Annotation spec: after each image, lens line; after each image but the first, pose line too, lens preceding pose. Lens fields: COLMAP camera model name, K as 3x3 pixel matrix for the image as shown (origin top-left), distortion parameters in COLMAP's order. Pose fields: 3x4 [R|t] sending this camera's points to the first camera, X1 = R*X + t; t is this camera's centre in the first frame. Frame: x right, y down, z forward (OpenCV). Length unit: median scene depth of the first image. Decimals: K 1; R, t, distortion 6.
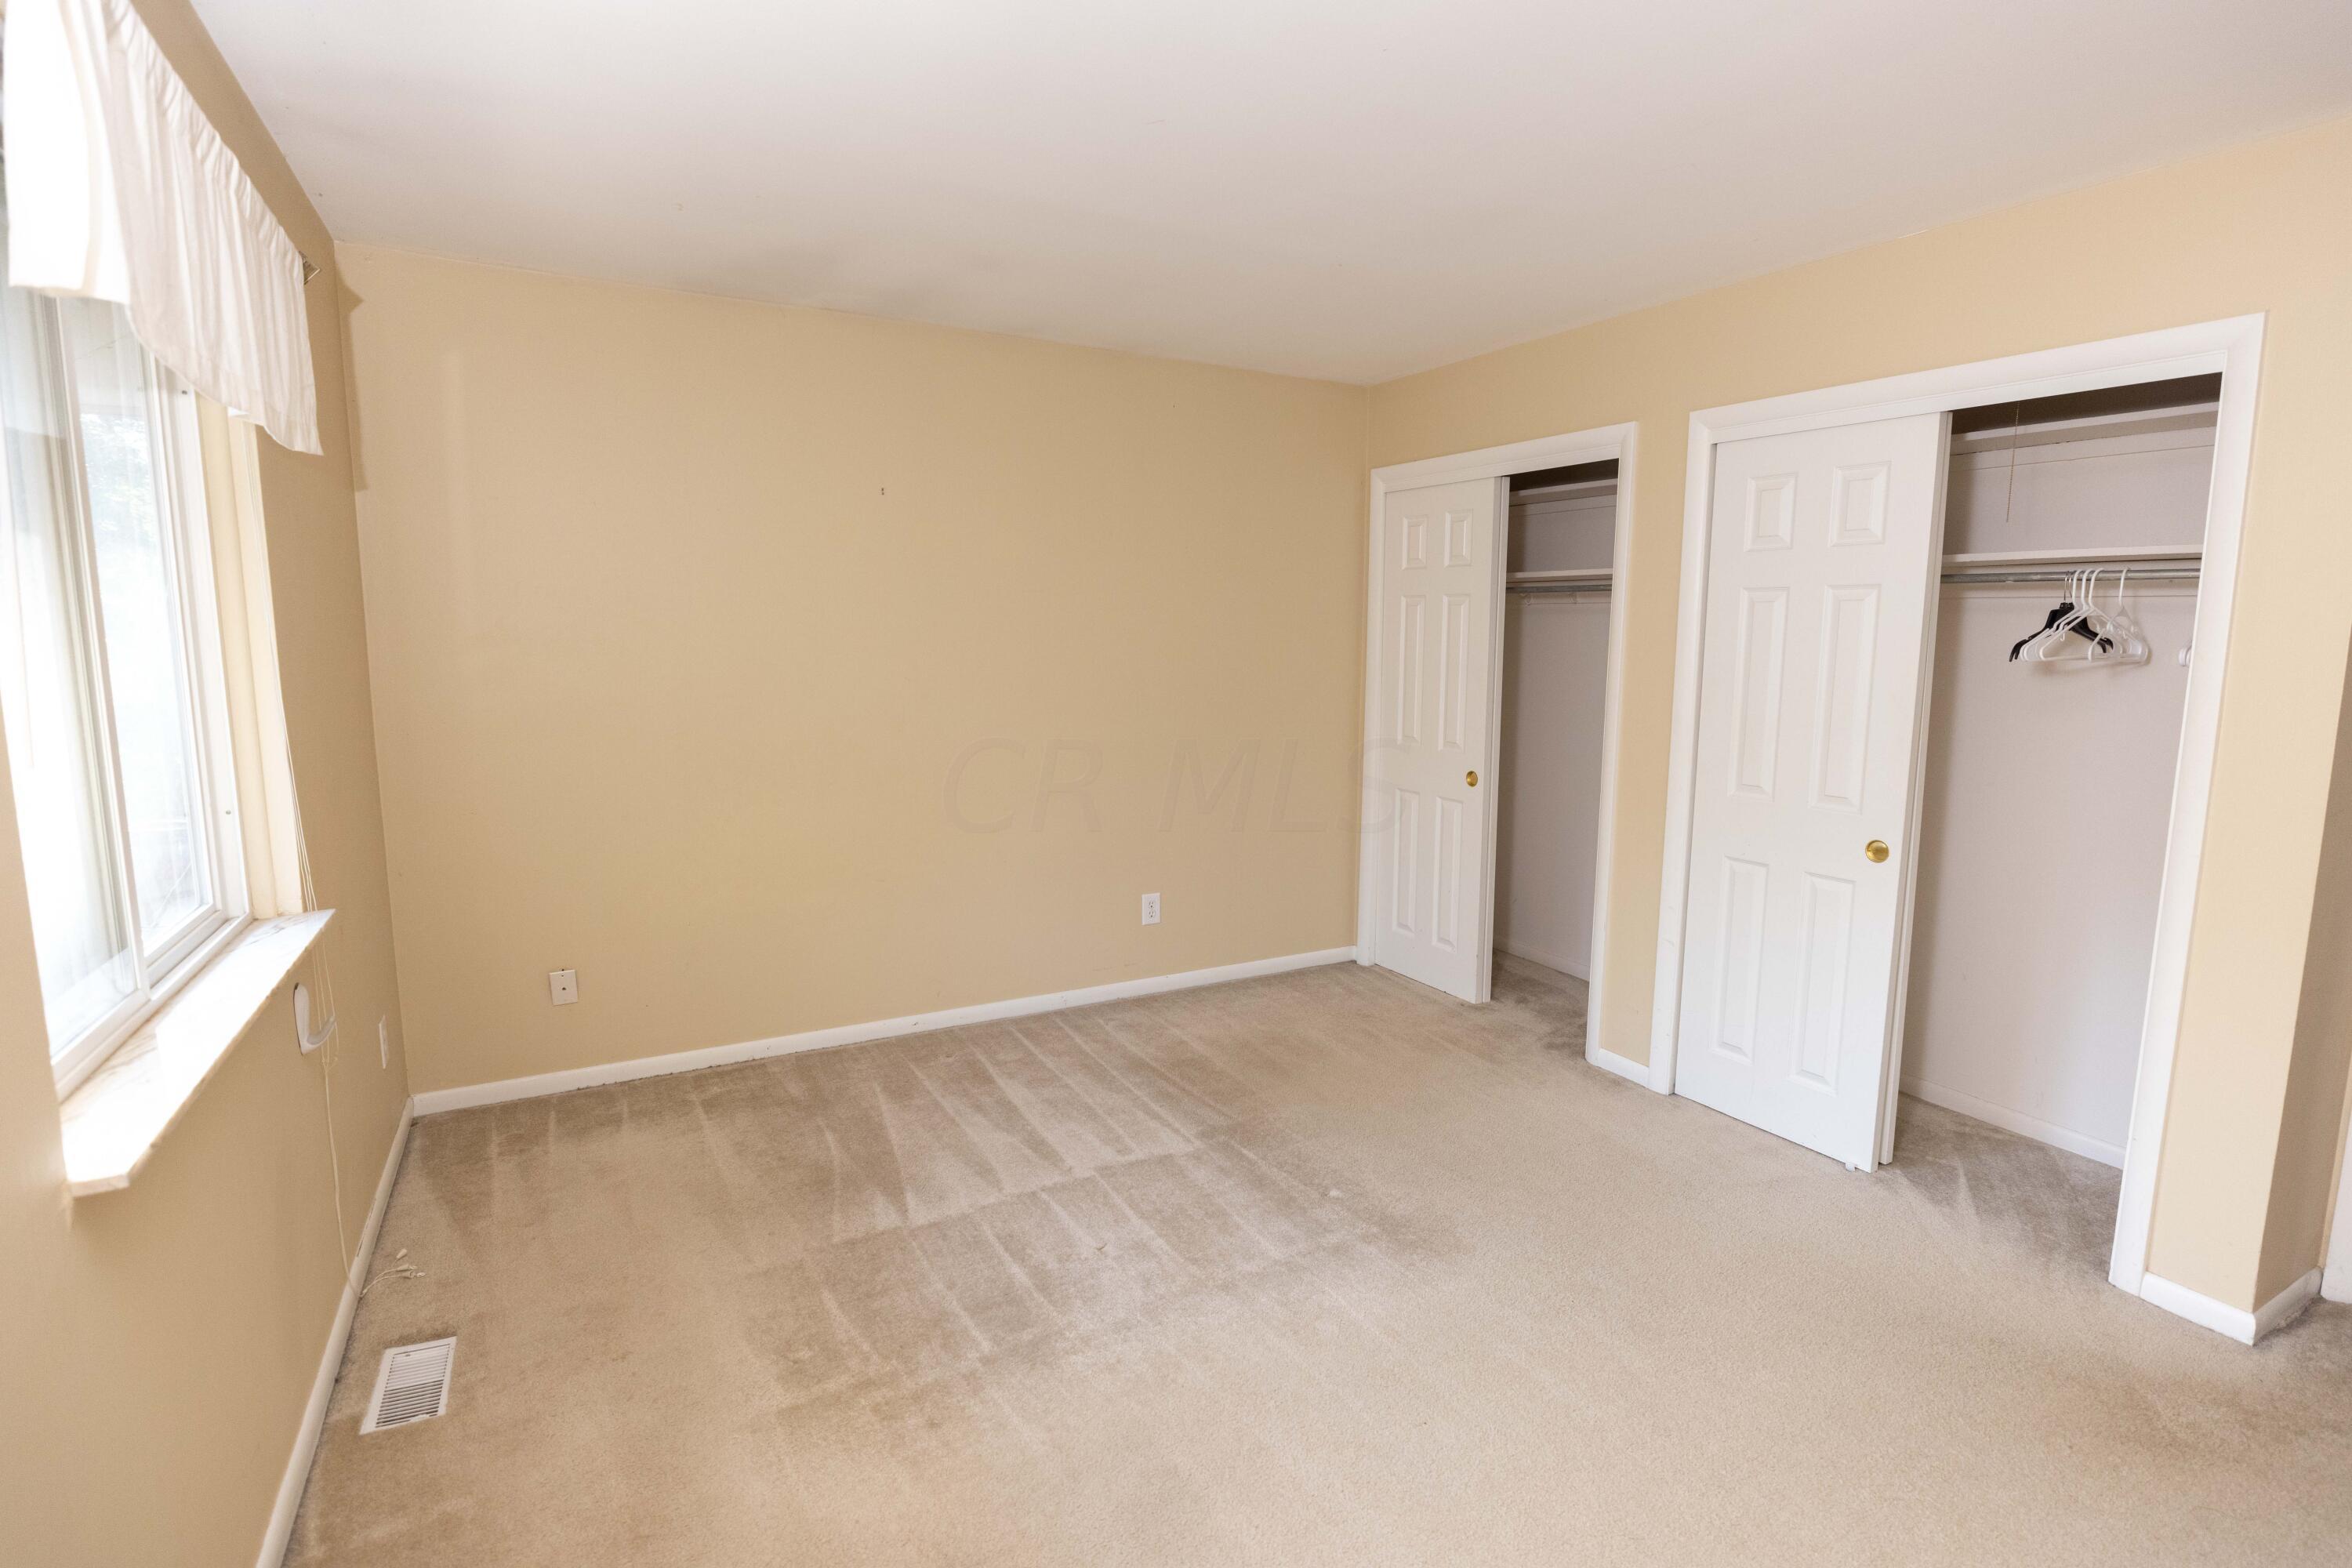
lens RADIAL K [[1173.7, 0, 1178.2], [0, 1173.7, 783.2], [0, 0, 1]] dist [-0.002275, -0.000634]
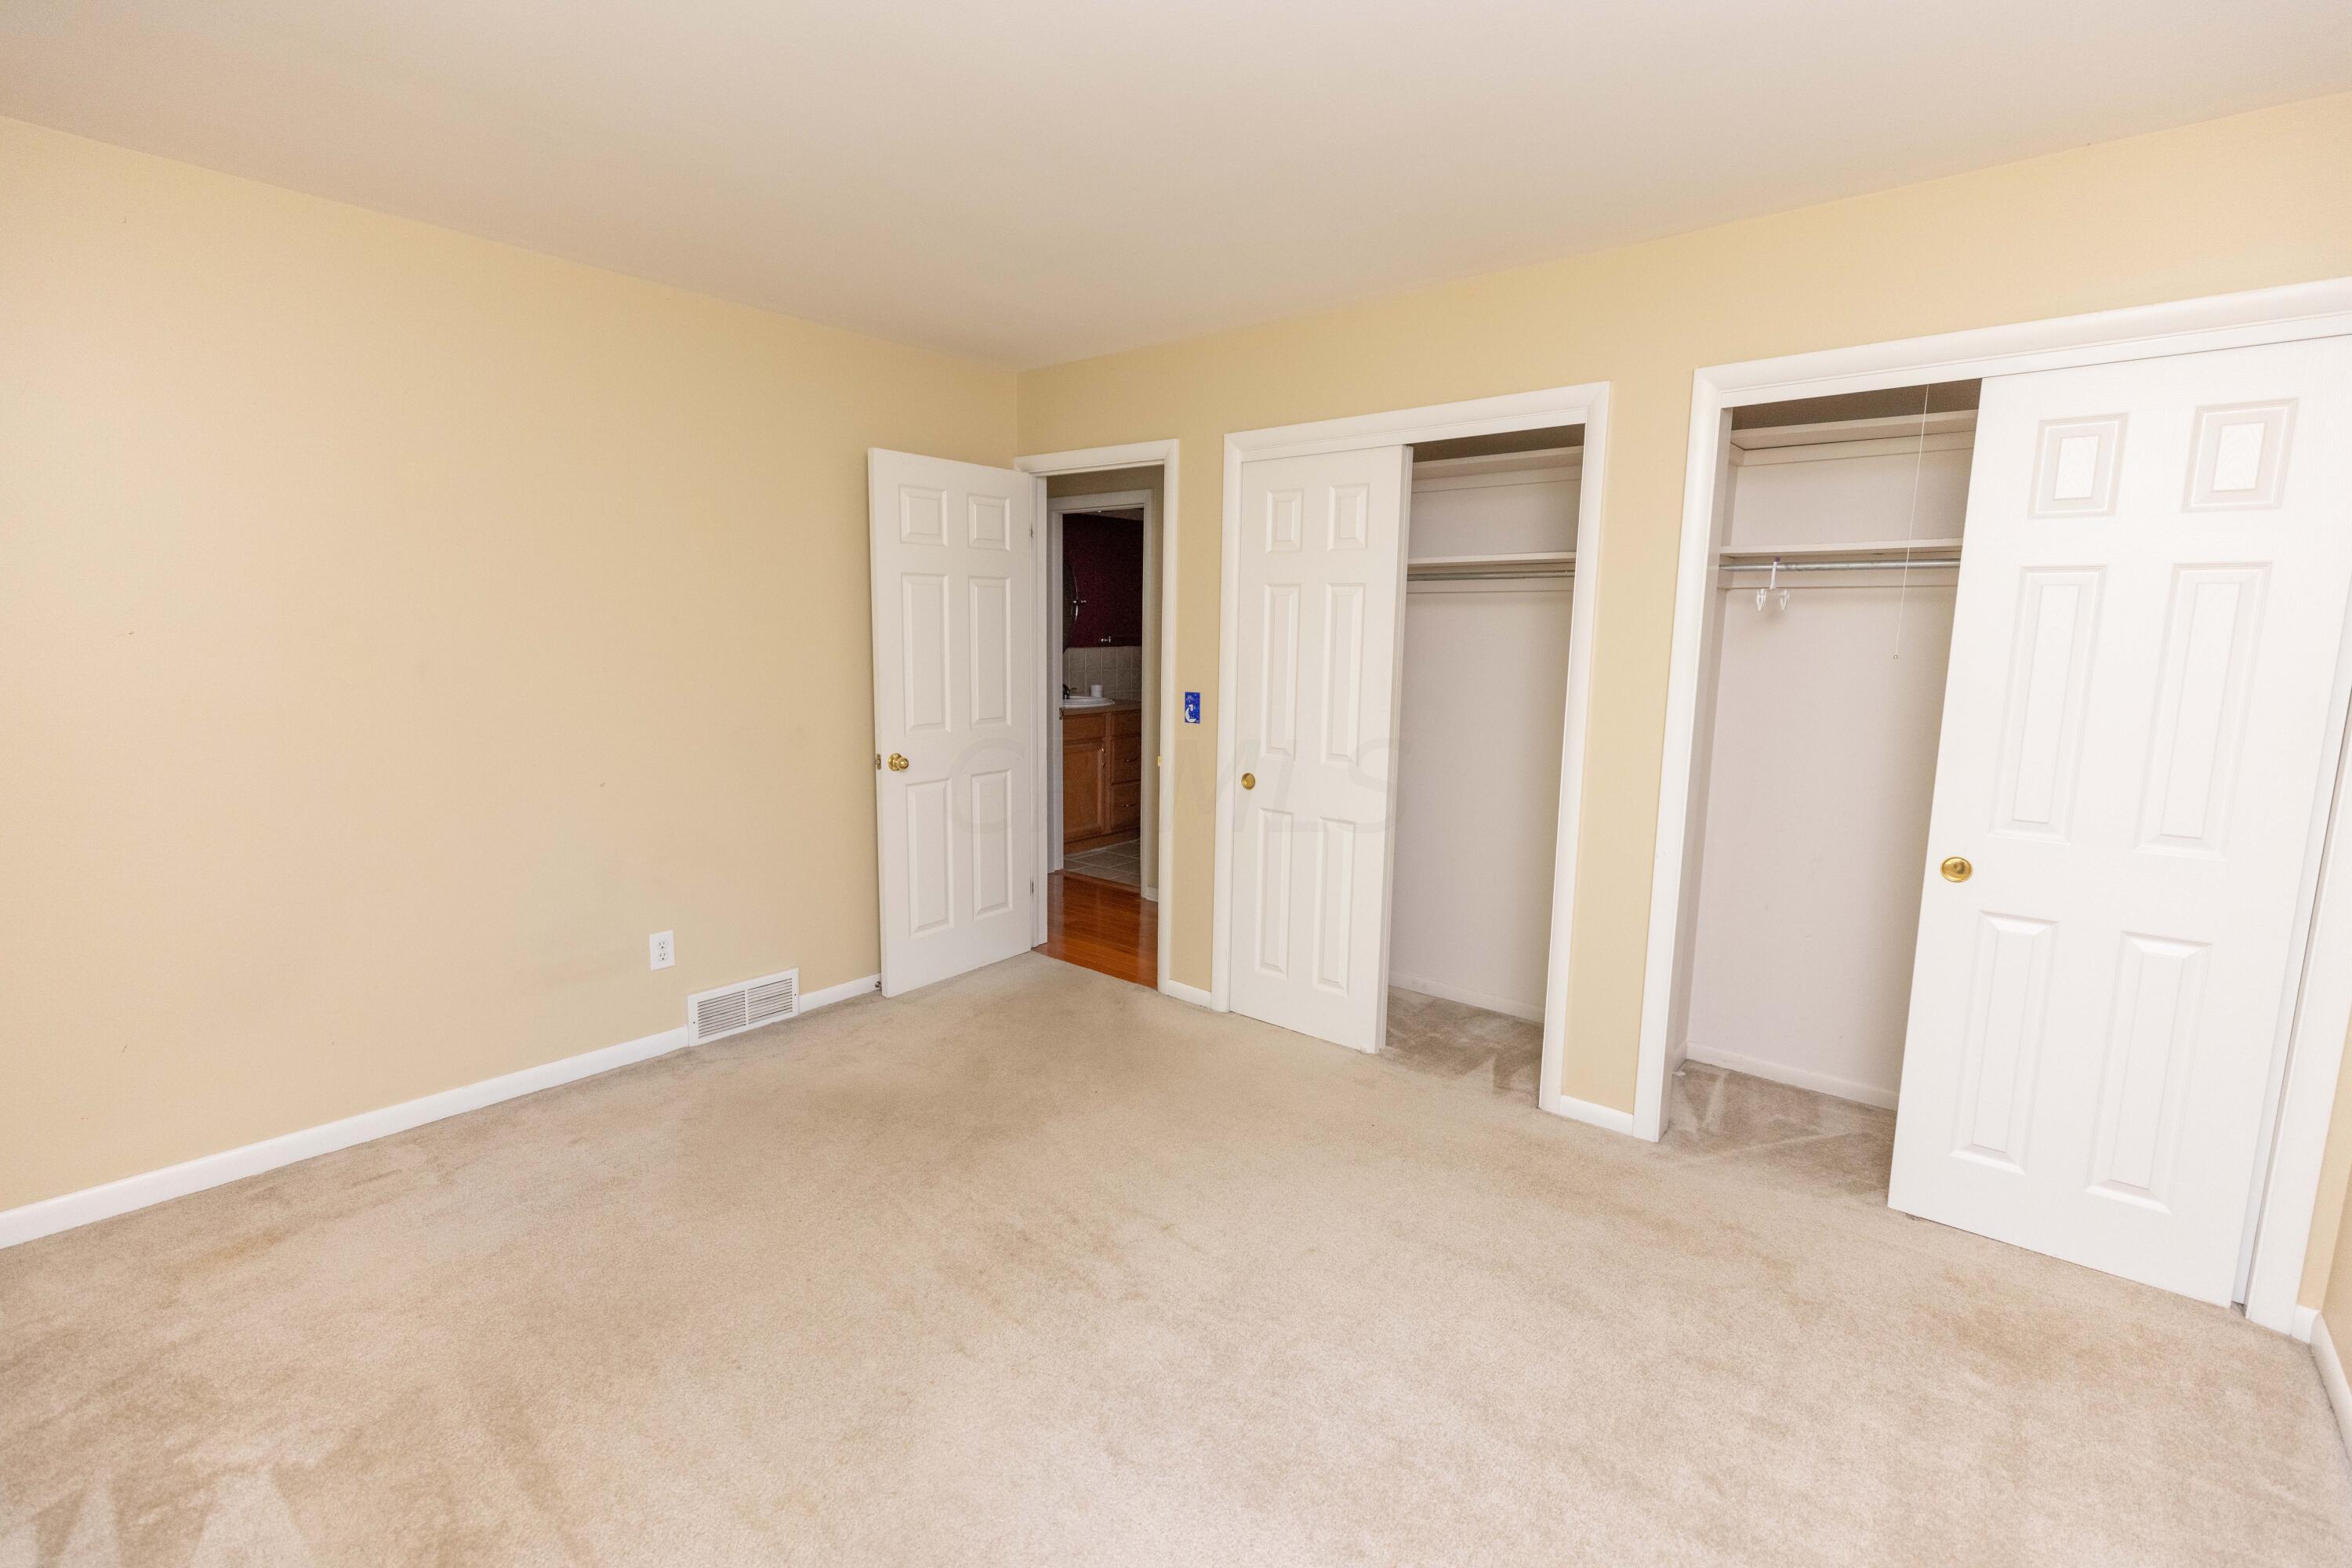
lens RADIAL K [[1057.8, 0, 1166.5], [0, 1057.8, 775.5], [0, 0, 1]] dist [0.003896, 0.000345]
pose [[0.927879, -0.061477, 0.367778, -0.147172], [0.056203, 0.998105, 0.025047, -0.039215], [-0.368621, -0.002570, 0.929576, 0.273787]]
